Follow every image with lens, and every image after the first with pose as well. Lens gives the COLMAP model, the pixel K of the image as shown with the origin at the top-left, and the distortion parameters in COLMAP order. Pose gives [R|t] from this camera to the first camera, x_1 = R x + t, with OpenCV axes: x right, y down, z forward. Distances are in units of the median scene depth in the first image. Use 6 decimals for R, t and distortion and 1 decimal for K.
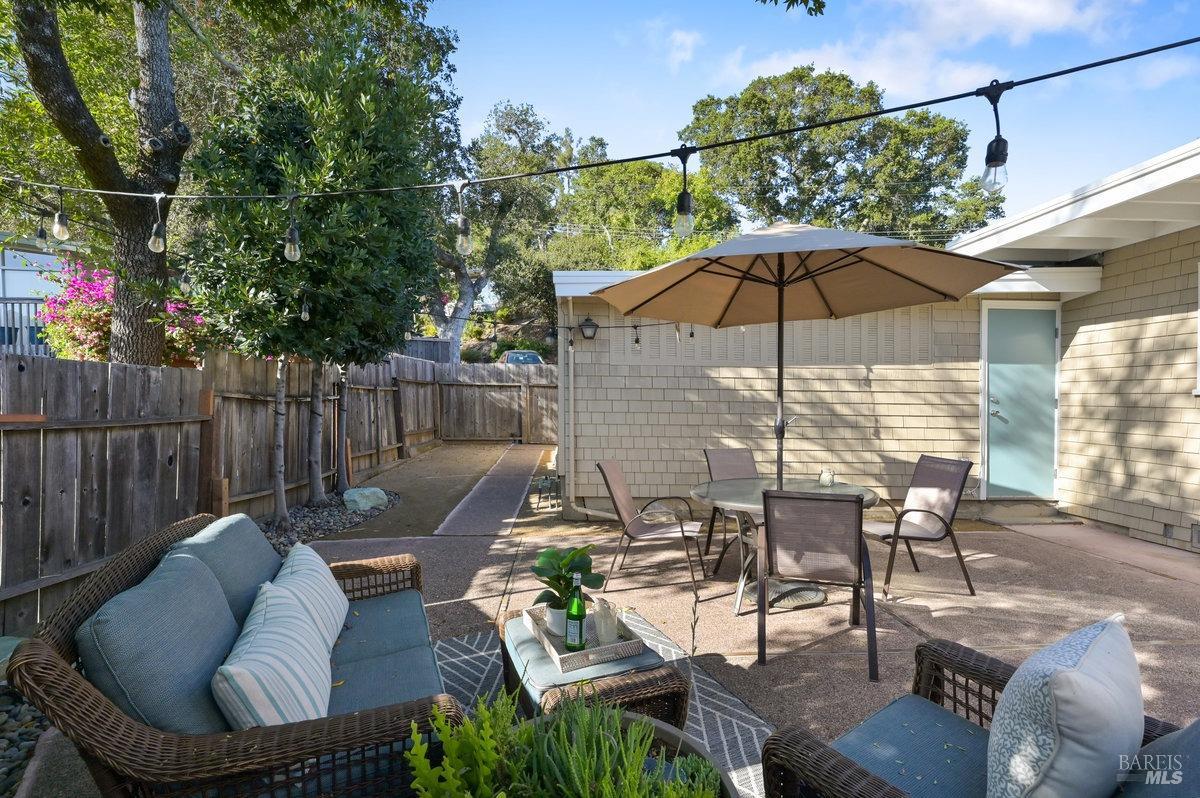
lens RADIAL K [[550.5, 0, 600.0], [0, 550.5, 399.0], [0, 0, 1]] dist [0.002278, -0.000398]
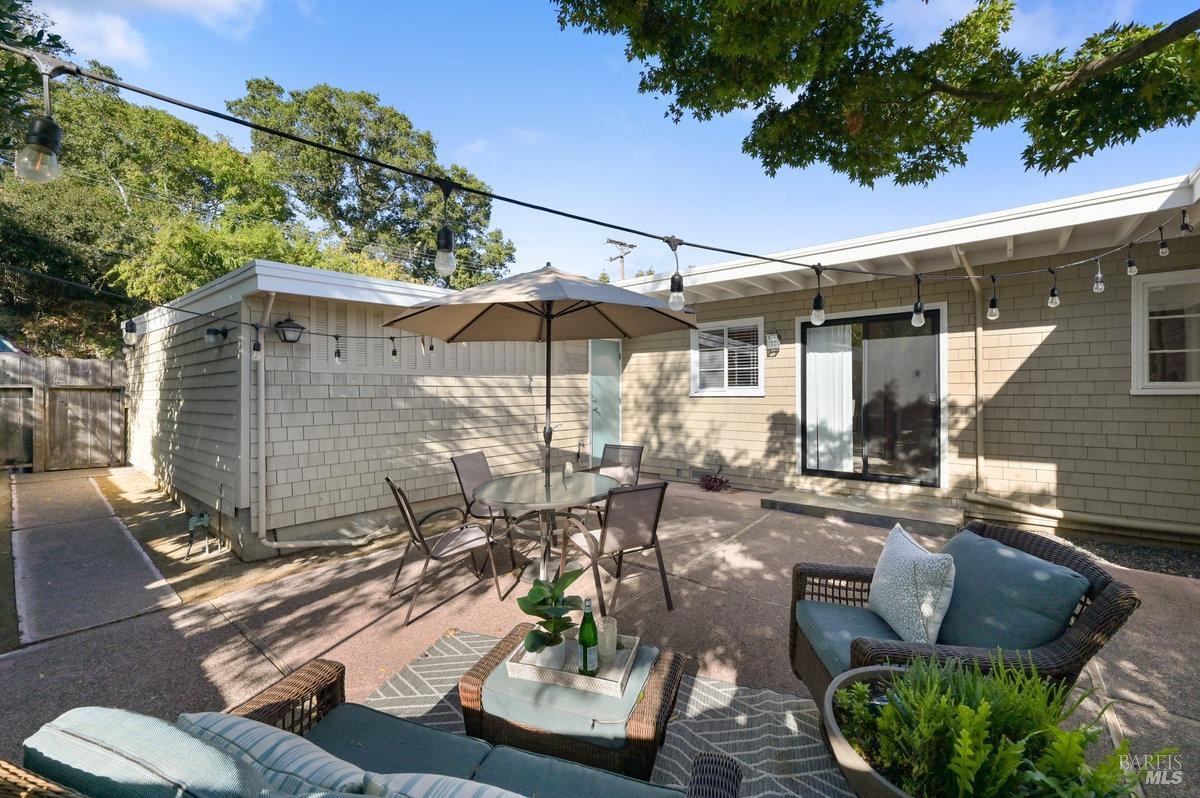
lens RADIAL K [[482.4, 0, 603.0], [0, 482.4, 376.2], [0, 0, 1]] dist [0.002261, -0.000099]
pose [[0.662682, 0.009977, 0.748834, -0.247732], [0.012997, 0.999607, -0.024820, -0.029795], [-0.748788, 0.026180, 0.662292, 0.124714]]
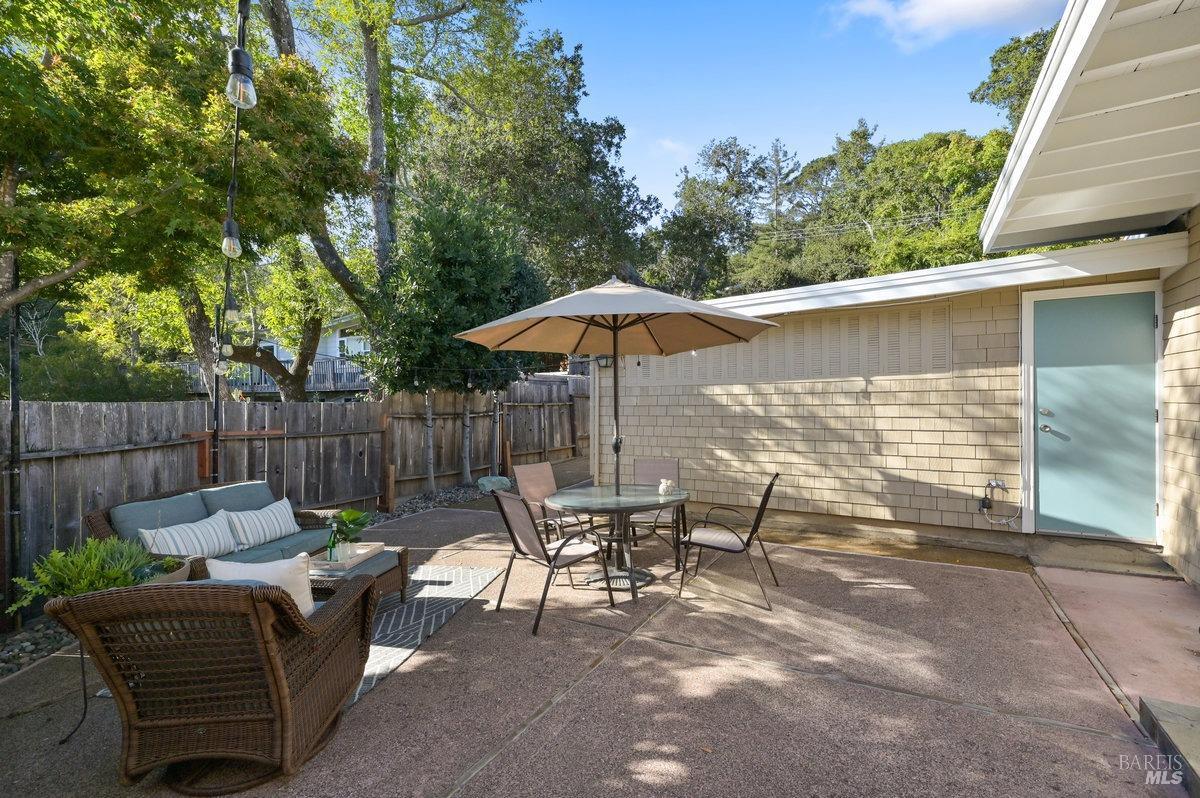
lens RADIAL K [[517.2, 0, 610.7], [0, 517.2, 394.1], [0, 0, 1]] dist [0.000306, 0.000410]
pose [[0.843270, -0.028415, -0.536738, 0.598029], [0.021835, 0.999588, -0.018614, -0.025008], [0.537046, 0.003977, 0.843544, 0.007806]]
